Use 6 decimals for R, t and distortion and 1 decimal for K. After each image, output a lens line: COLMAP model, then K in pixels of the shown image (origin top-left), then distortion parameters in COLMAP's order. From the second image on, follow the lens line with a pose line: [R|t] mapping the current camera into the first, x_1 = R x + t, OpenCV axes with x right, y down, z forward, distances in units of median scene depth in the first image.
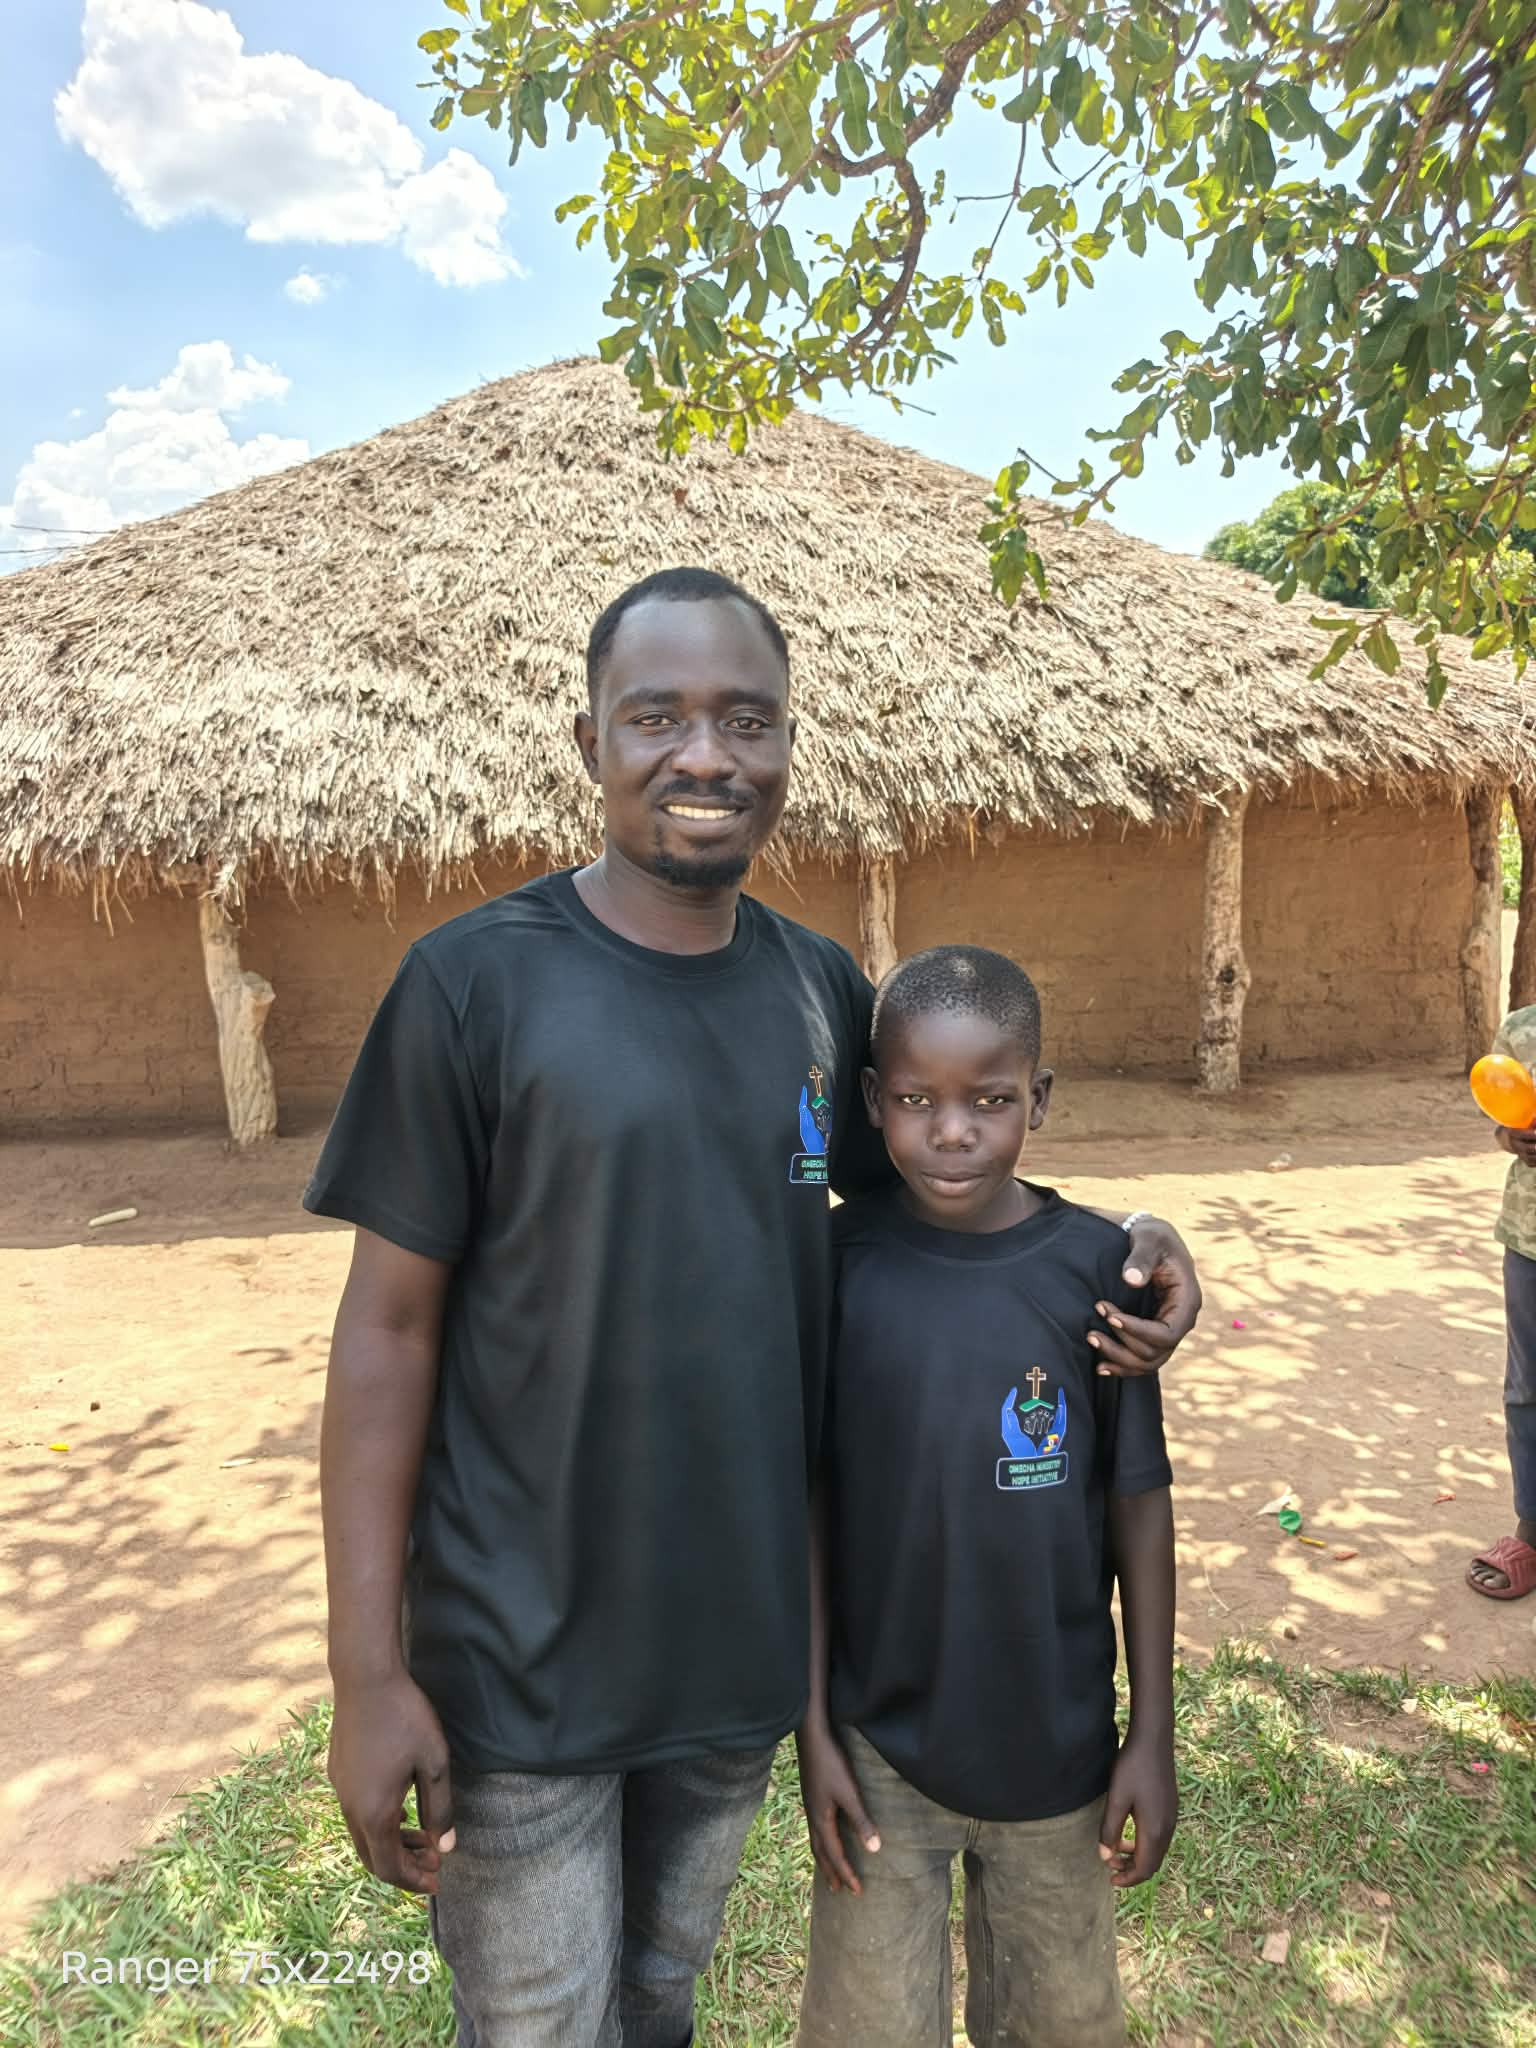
lens RADIAL K [[1451.7, 0, 769.6], [0, 1451.7, 1010.6], [0, 0, 1]] dist [0.056532, -0.106878]
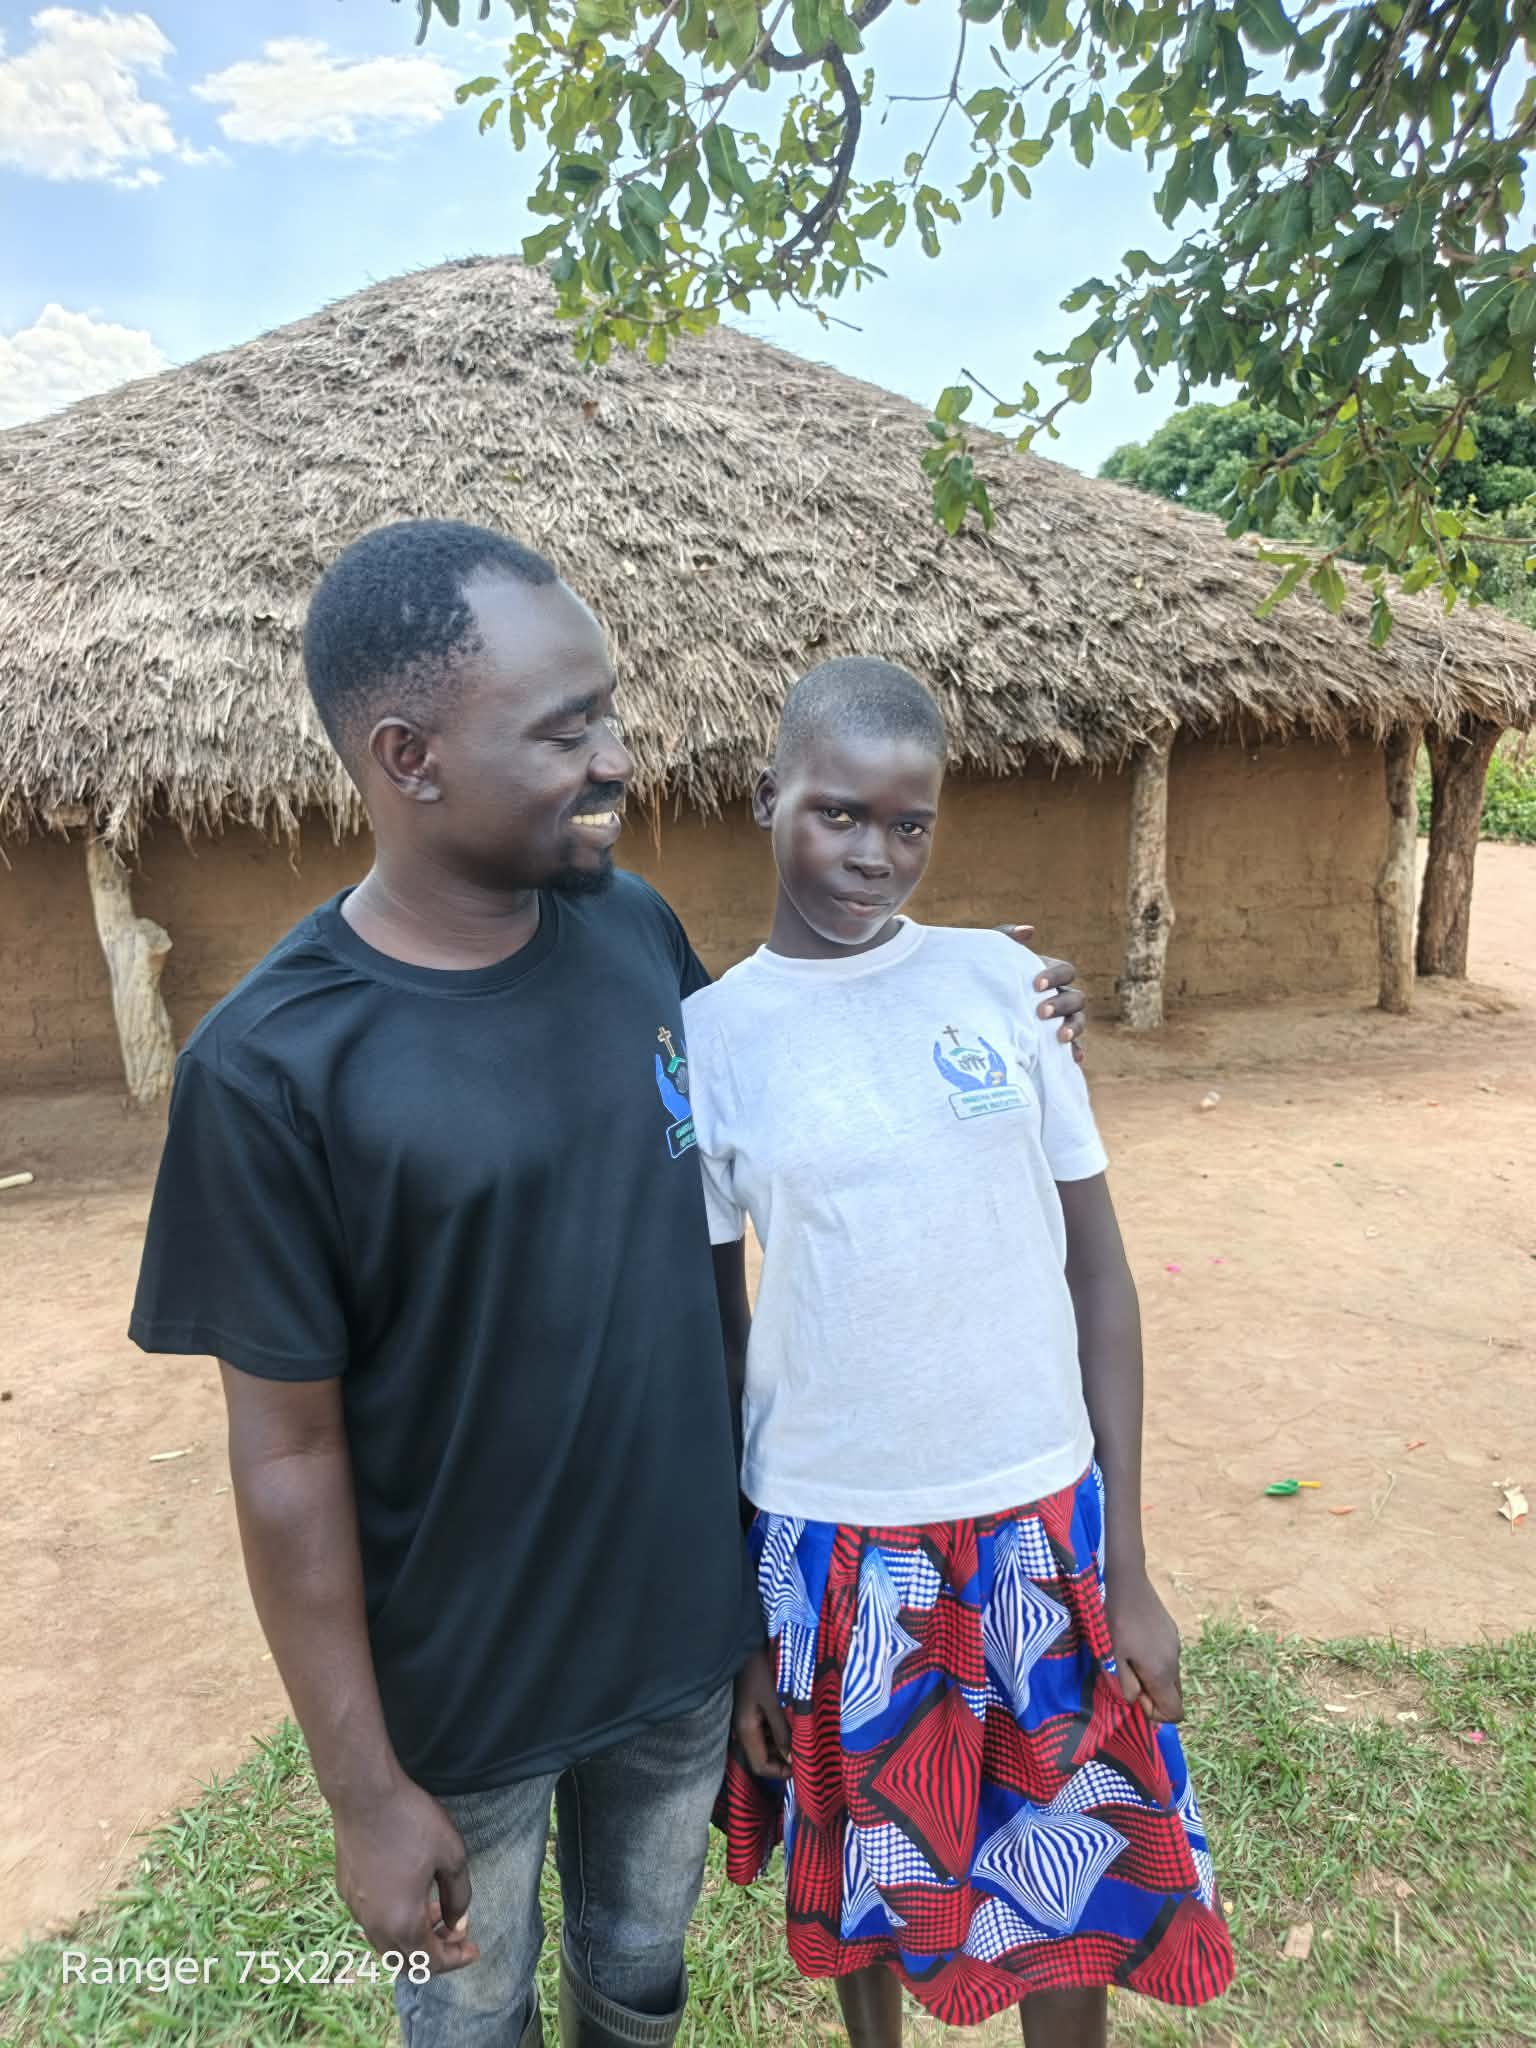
lens RADIAL K [[1453.8, 0, 774.2], [0, 1453.8, 1021.8], [0, 0, 1]] dist [0.038890, -0.068560]
pose [[0.996958, -0.013687, 0.076728, -0.022674], [0.009103, 0.998170, 0.059780, -0.012490], [-0.077406, -0.058900, 0.995258, 0.024371]]
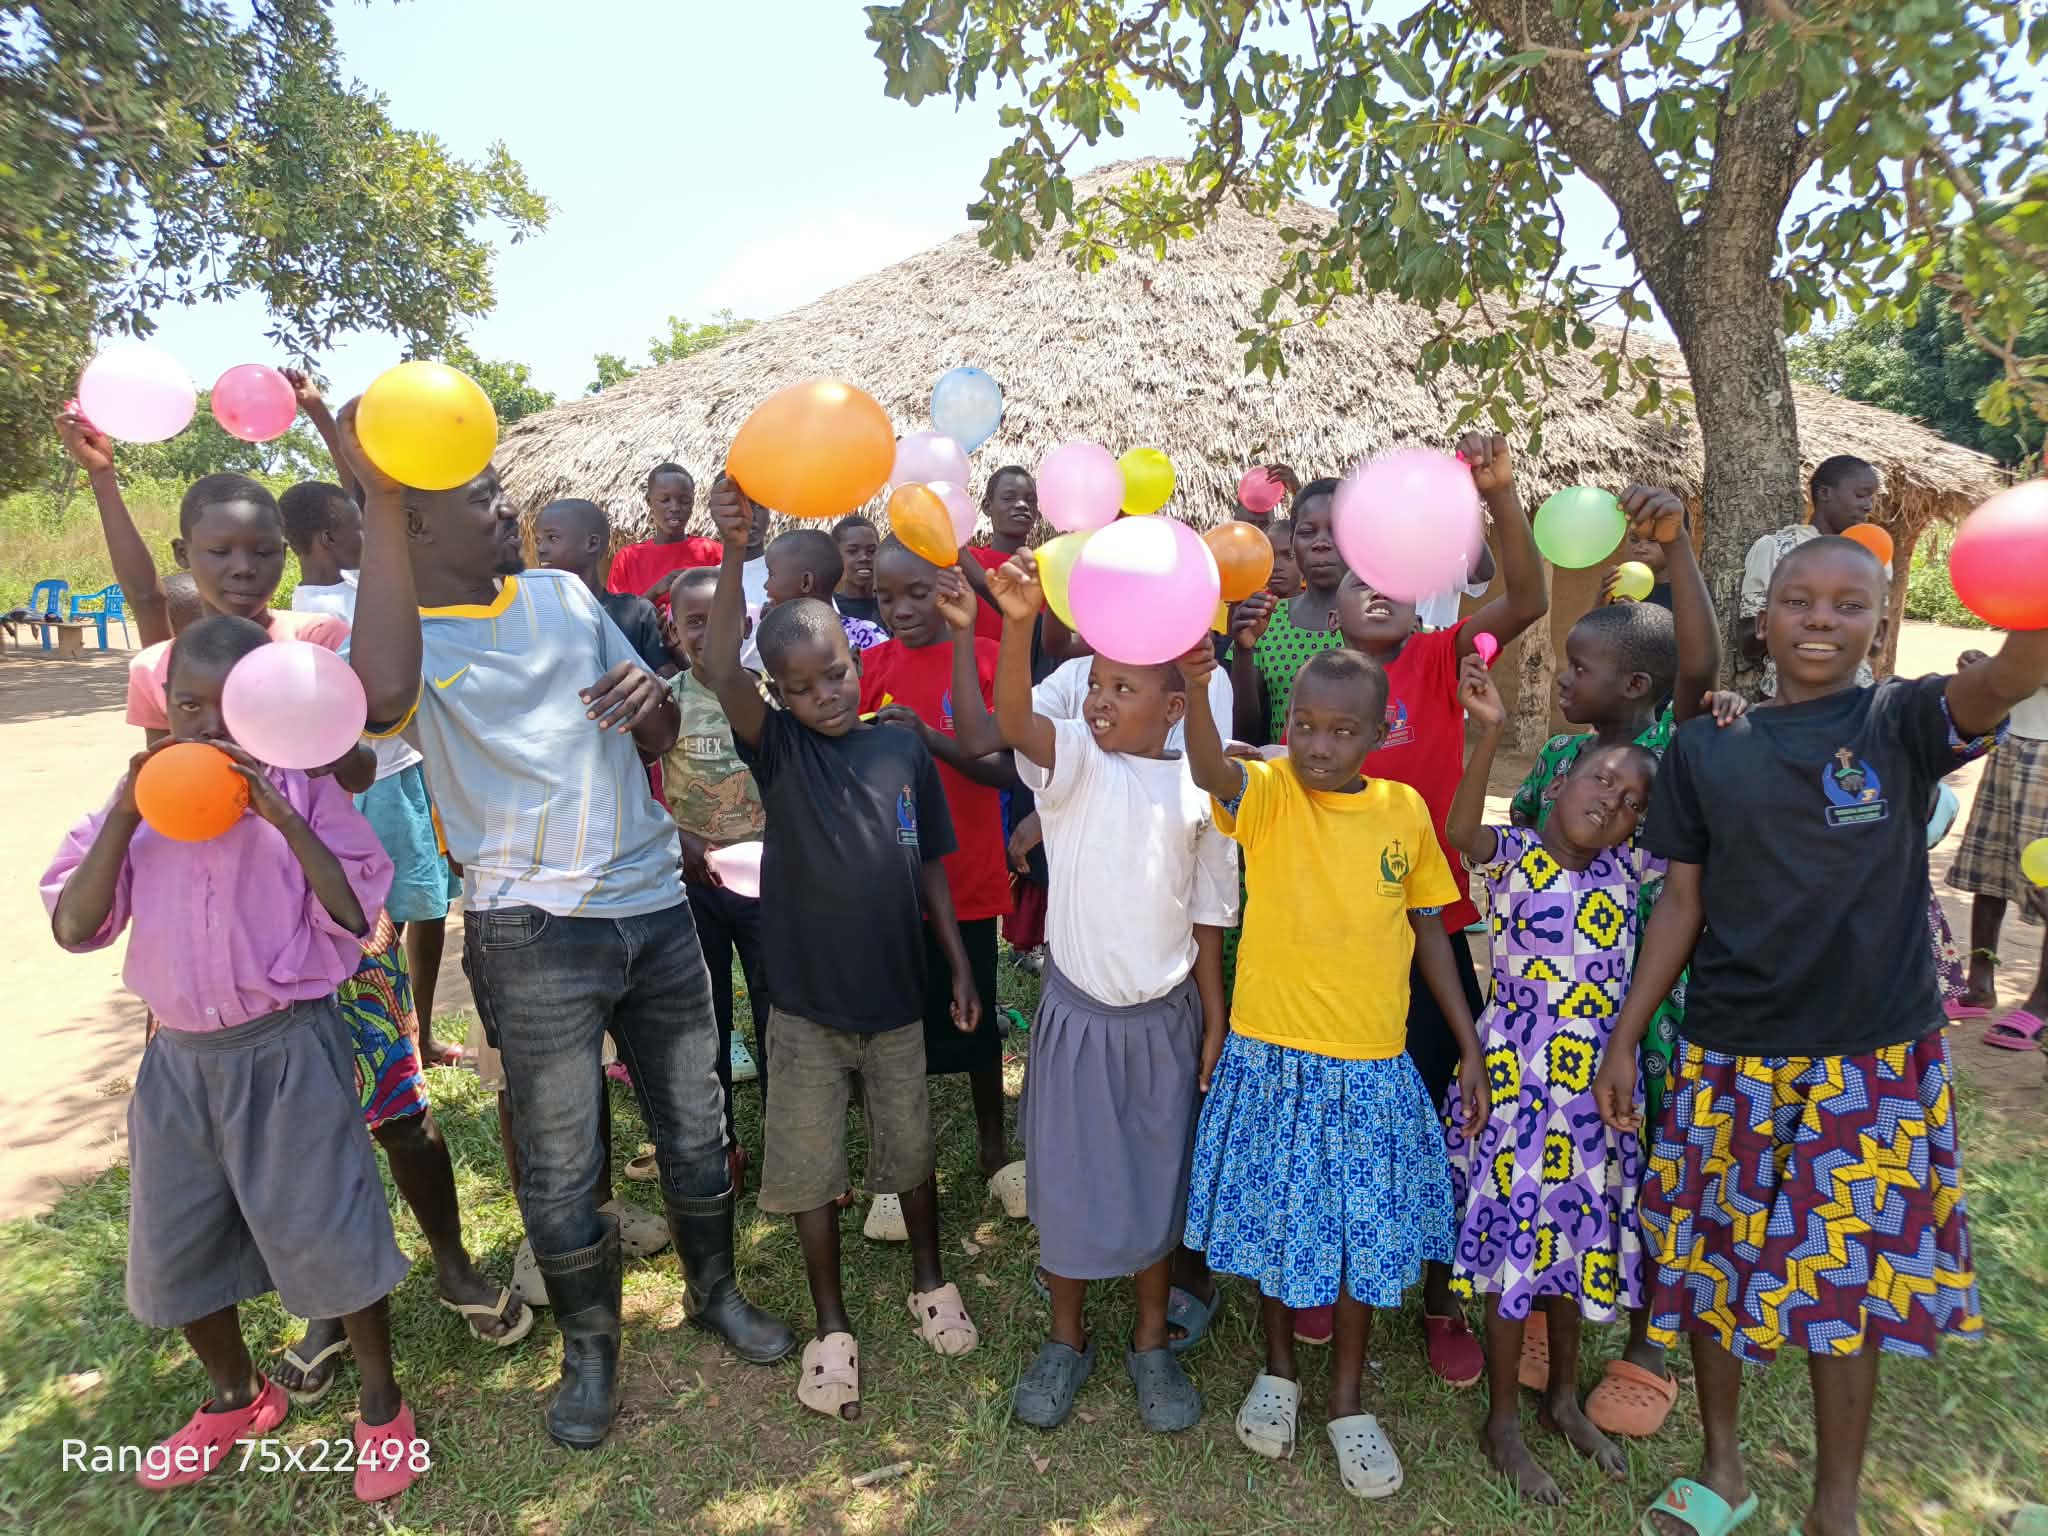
lens RADIAL K [[1452.5, 0, 999.1], [0, 1452.5, 760.1], [0, 0, 1]] dist [0.053443, -0.085598]
pose [[0.951999, 0.066021, -0.298896, 0.271979], [-0.058689, 0.997716, 0.033451, 0.049871], [0.300421, -0.014303, 0.953699, -0.362528]]
